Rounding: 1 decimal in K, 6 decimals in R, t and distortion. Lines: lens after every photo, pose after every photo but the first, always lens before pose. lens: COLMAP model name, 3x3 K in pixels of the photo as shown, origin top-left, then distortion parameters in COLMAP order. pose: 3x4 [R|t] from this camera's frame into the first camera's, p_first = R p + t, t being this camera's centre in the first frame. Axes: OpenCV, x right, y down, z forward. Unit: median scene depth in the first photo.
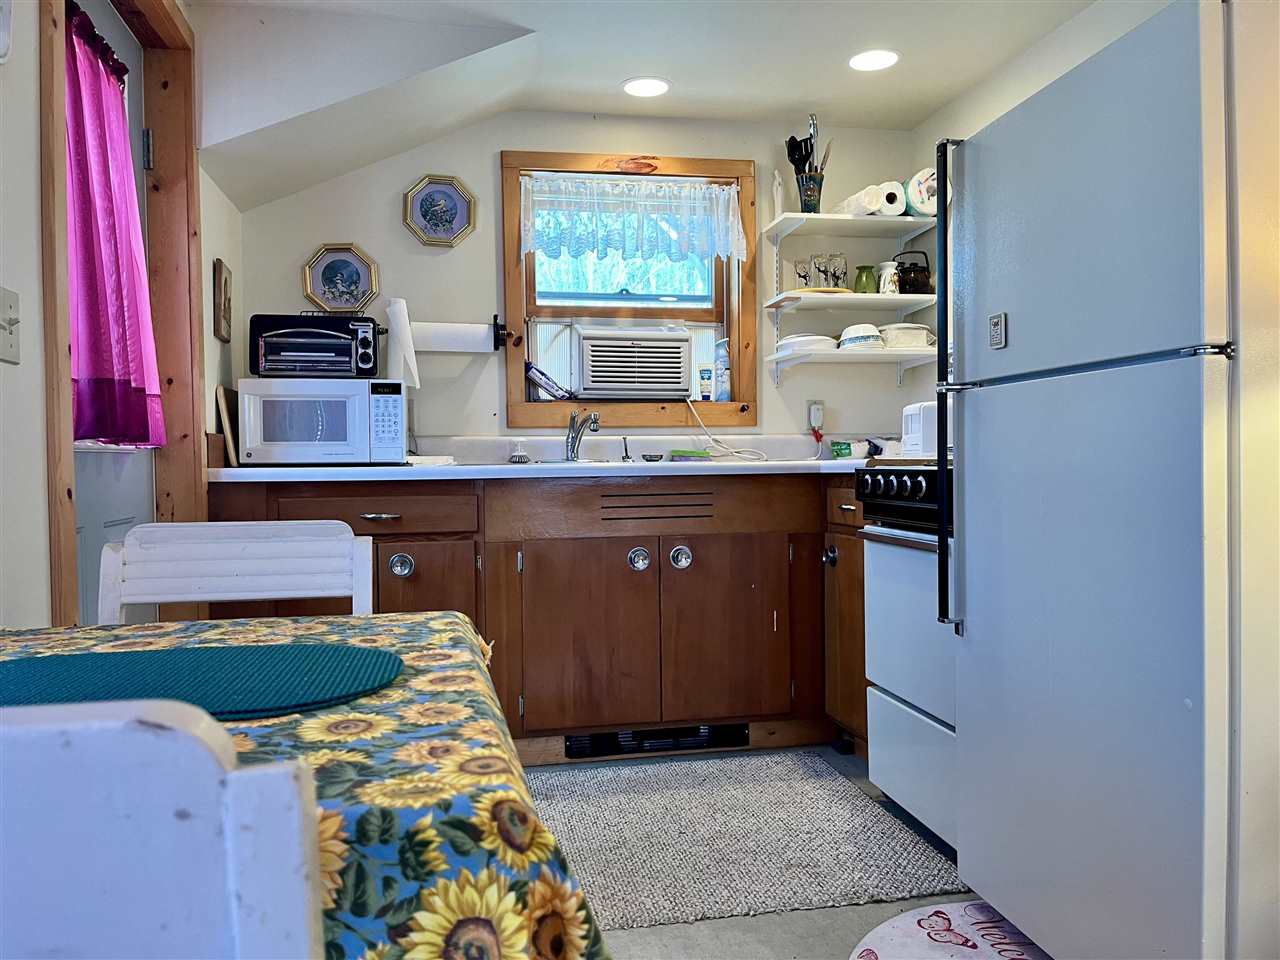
lens RADIAL K [[968.7, 0, 638.5], [0, 968.7, 480.7], [0, 0, 1]] dist [0.032961, -0.017854]
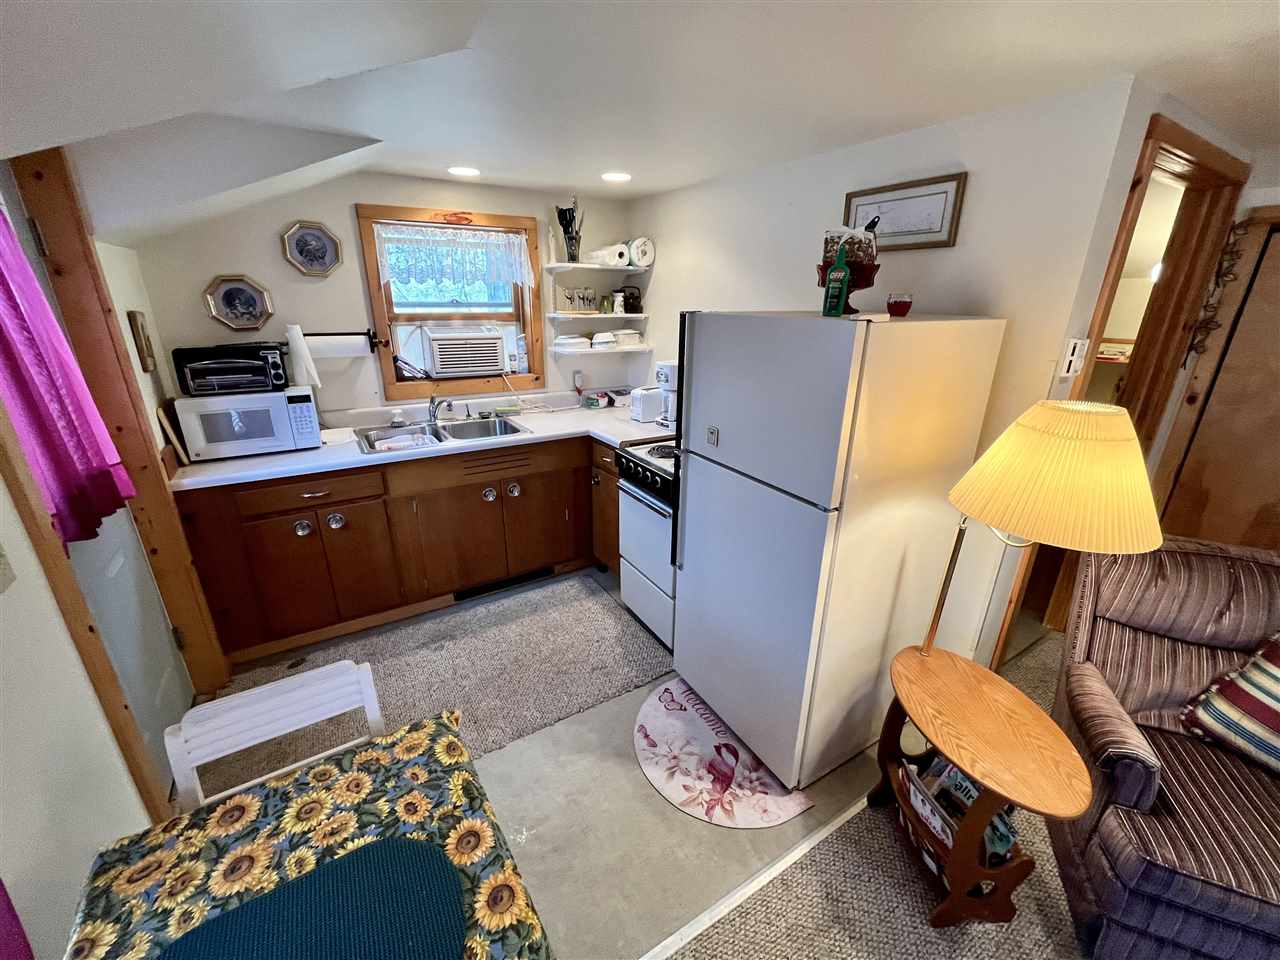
lens RADIAL K [[516.4, 0, 639.3], [0, 516.4, 480.2], [0, 0, 1]] dist [-0.003273, 0.000281]
pose [[0.935164, -0.098928, 0.340121, -0.051374], [-0.012612, 0.950299, 0.311082, -0.199779], [-0.353991, -0.295203, 0.887438, 0.087305]]
